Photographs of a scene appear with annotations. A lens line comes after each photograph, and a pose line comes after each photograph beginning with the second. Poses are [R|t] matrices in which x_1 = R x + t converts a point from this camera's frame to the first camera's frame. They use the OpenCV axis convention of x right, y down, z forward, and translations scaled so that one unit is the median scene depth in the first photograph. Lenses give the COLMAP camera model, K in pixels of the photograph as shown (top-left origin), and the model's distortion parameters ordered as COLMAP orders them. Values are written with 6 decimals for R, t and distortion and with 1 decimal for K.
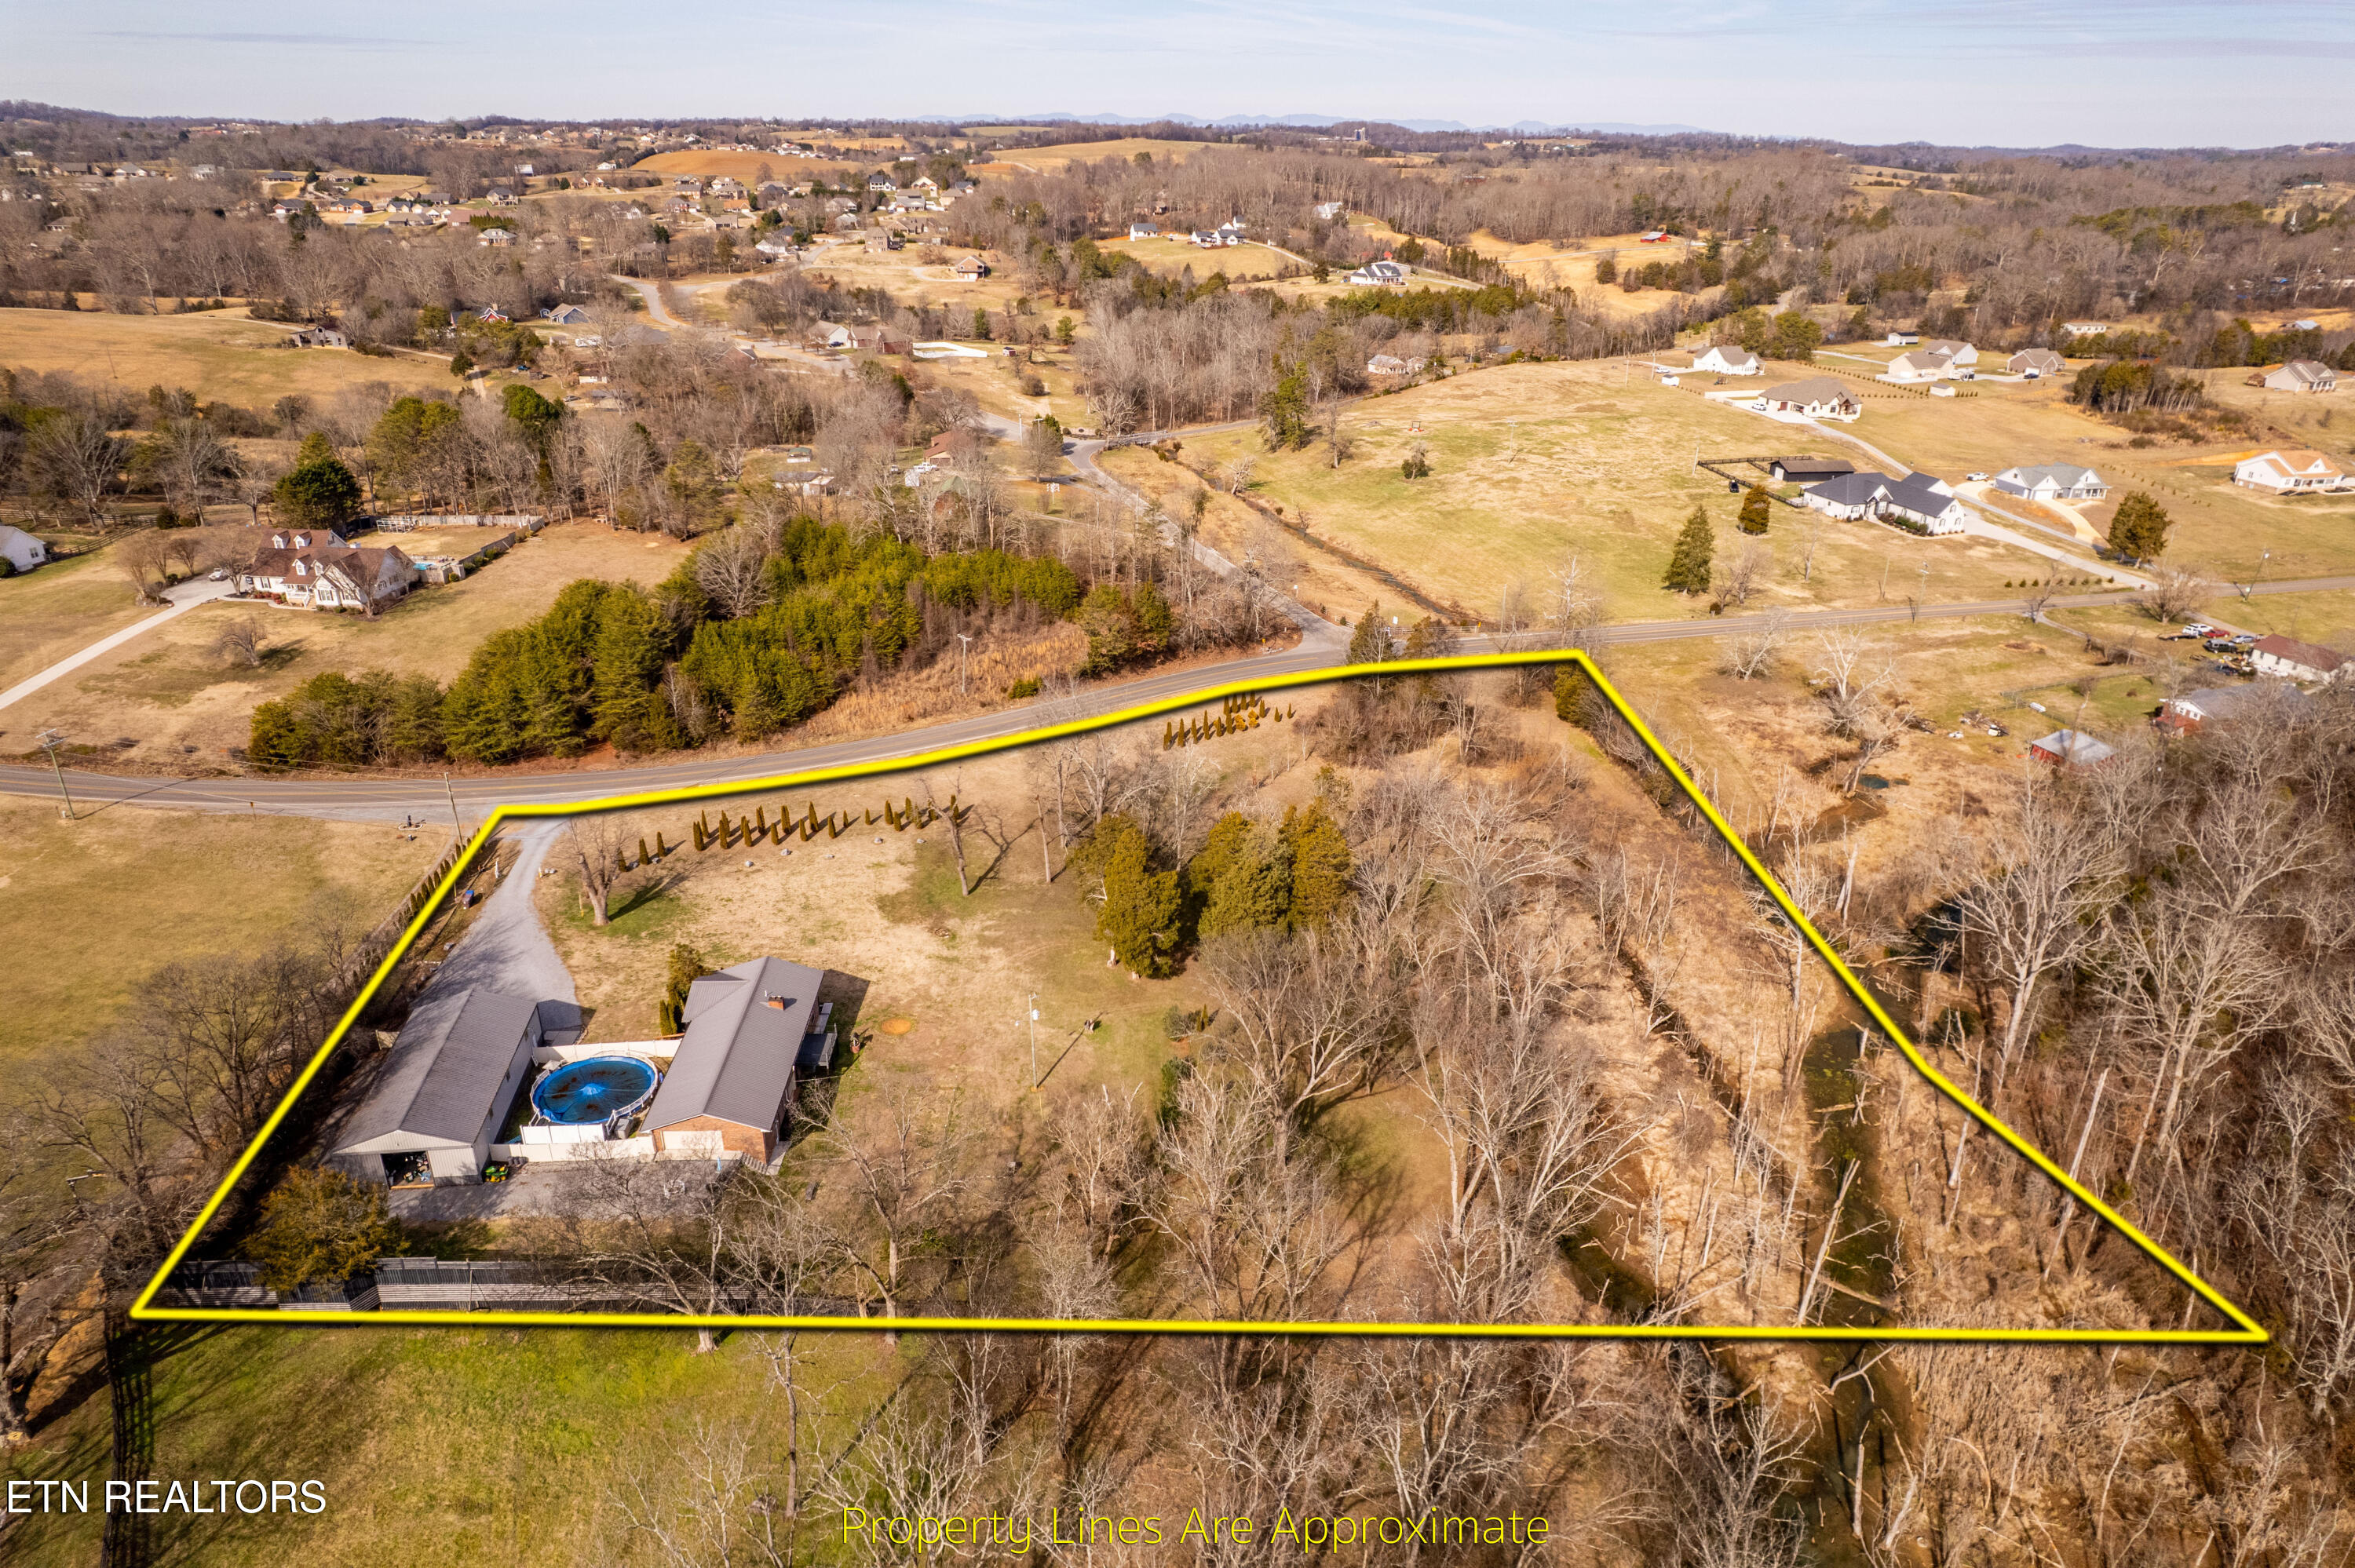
lens RADIAL K [[1506.6, 0, 1170.4], [0, 1506.6, 775.5], [0, 0, 1]] dist [-0.076549, 0.067493]
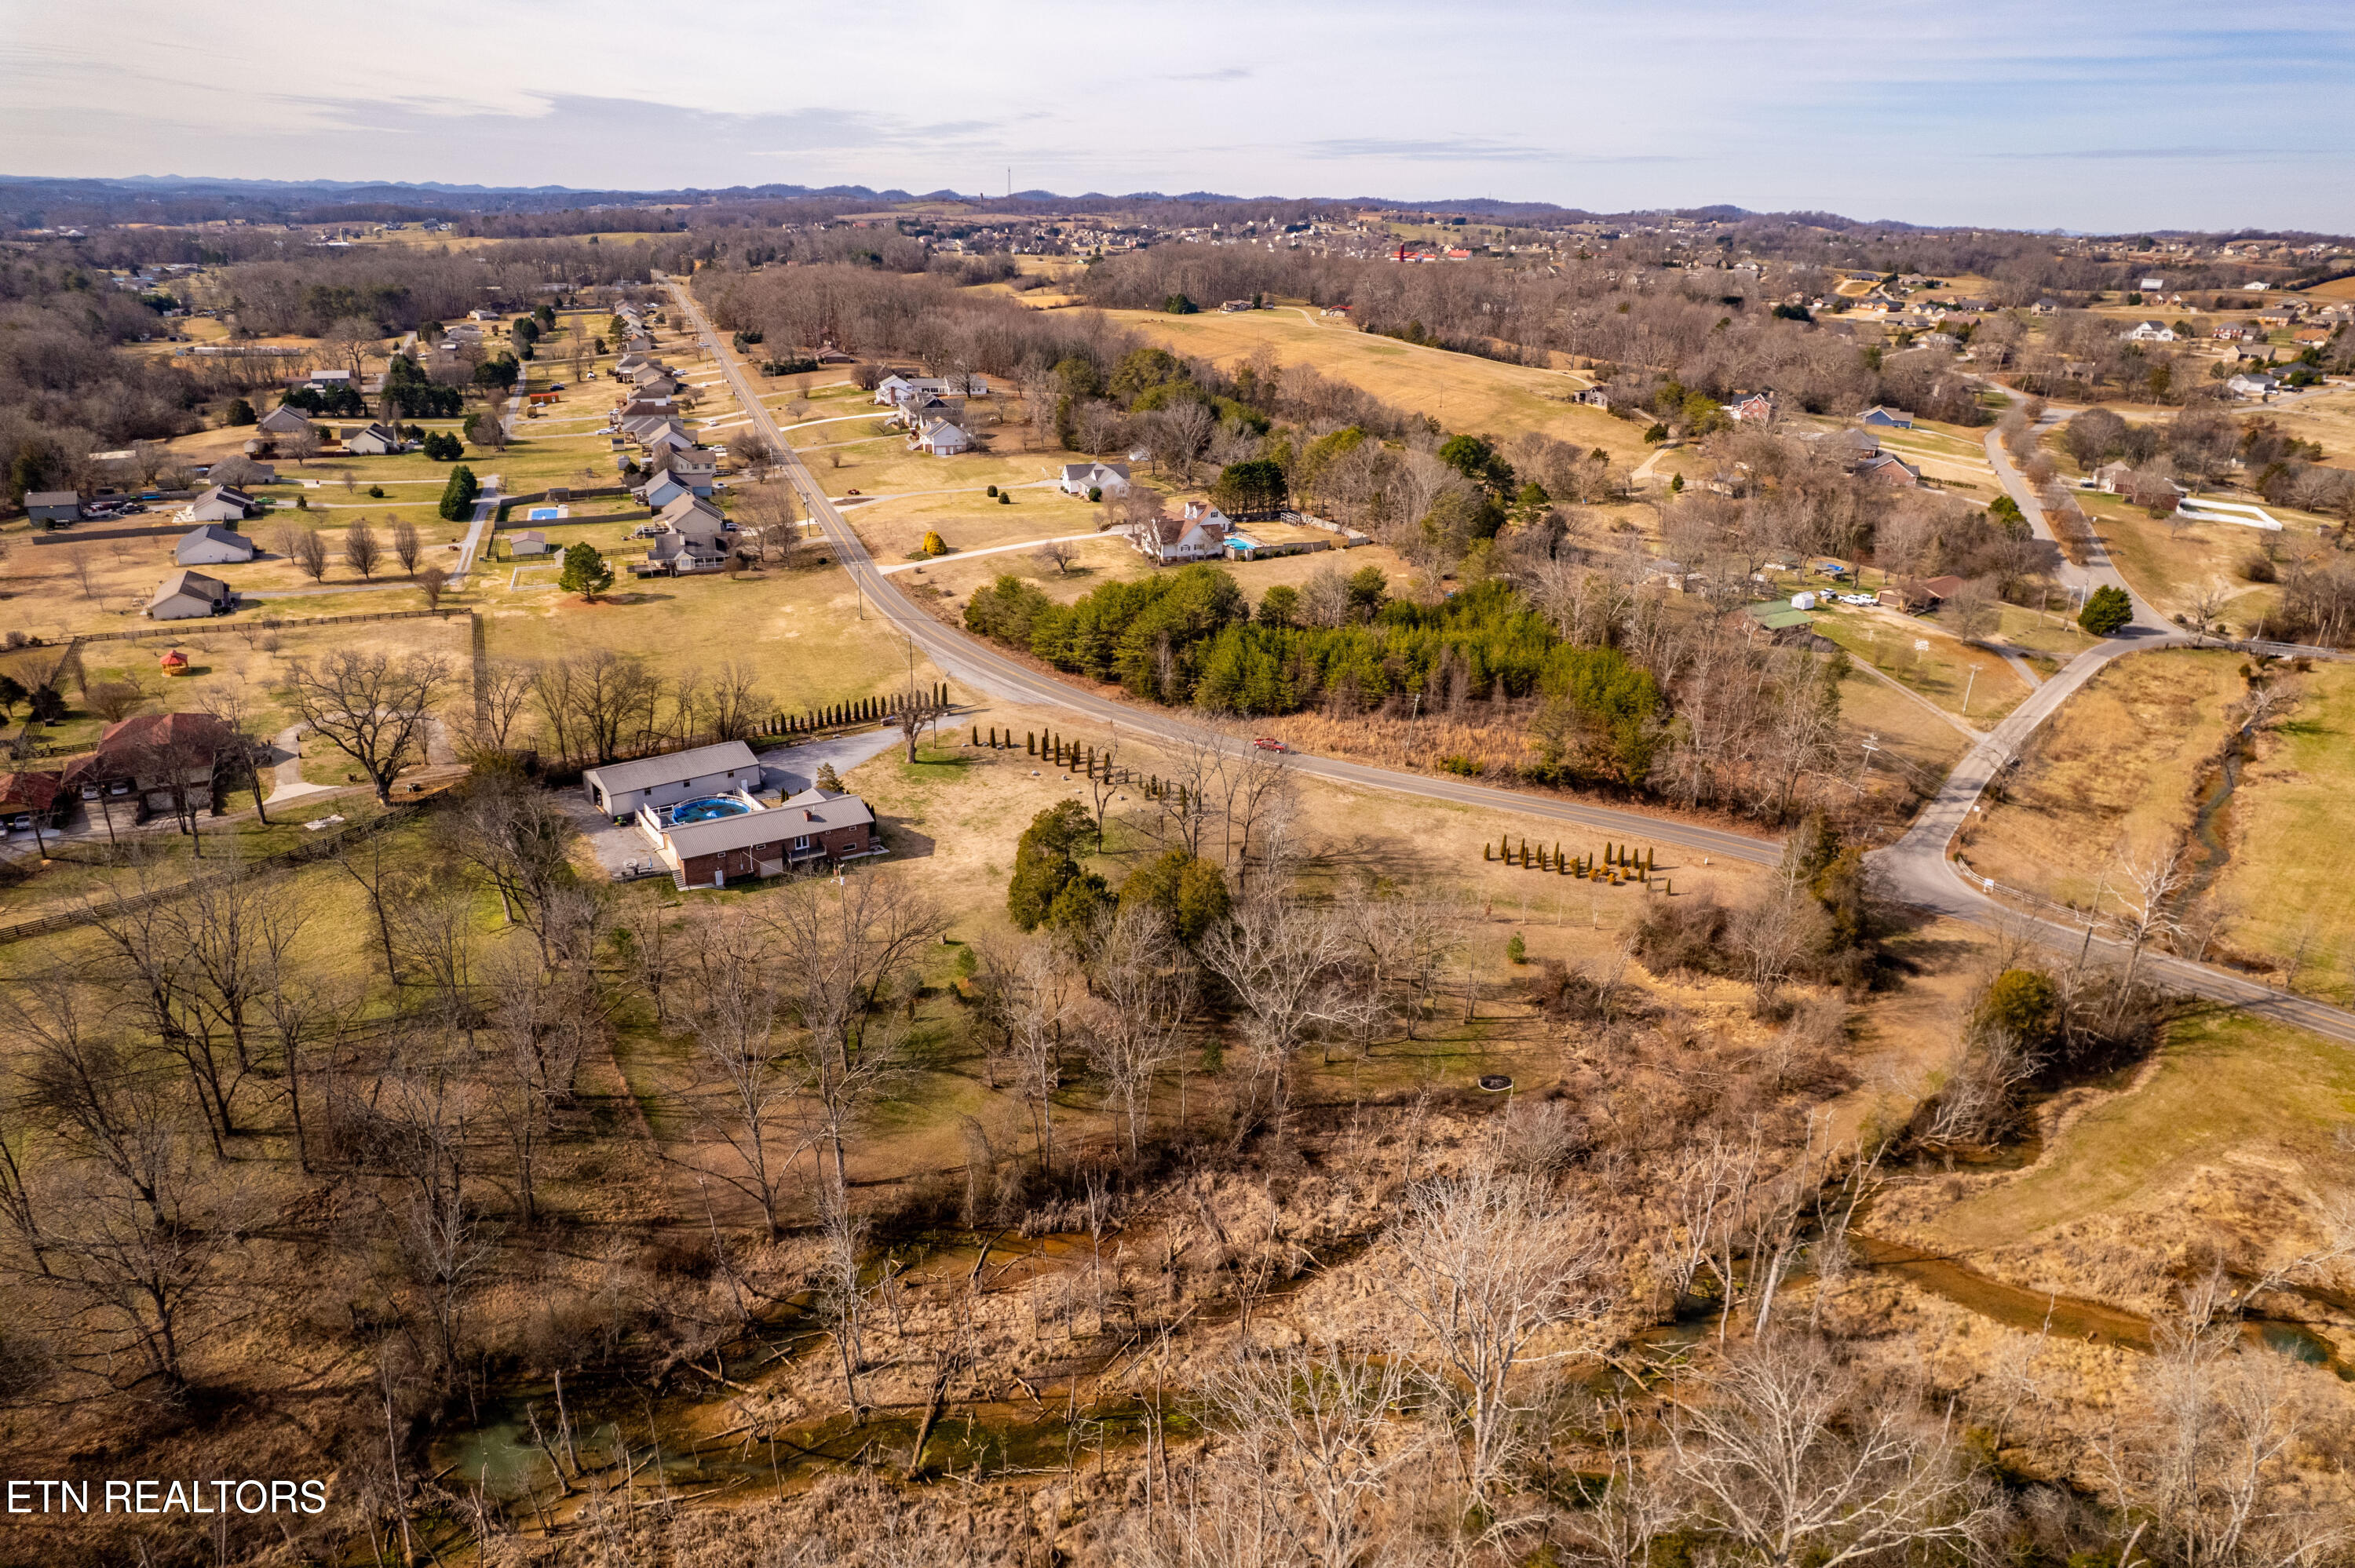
lens RADIAL K [[1506.6, 0, 1176.4], [0, 1506.6, 786.8], [0, 0, 1]] dist [-0.076549, 0.067493]
pose [[0.521443, 0.316224, -0.792528, 0.665128], [-0.362441, 0.922926, 0.129785, -0.116834], [0.772486, 0.219569, 0.595865, 0.281049]]
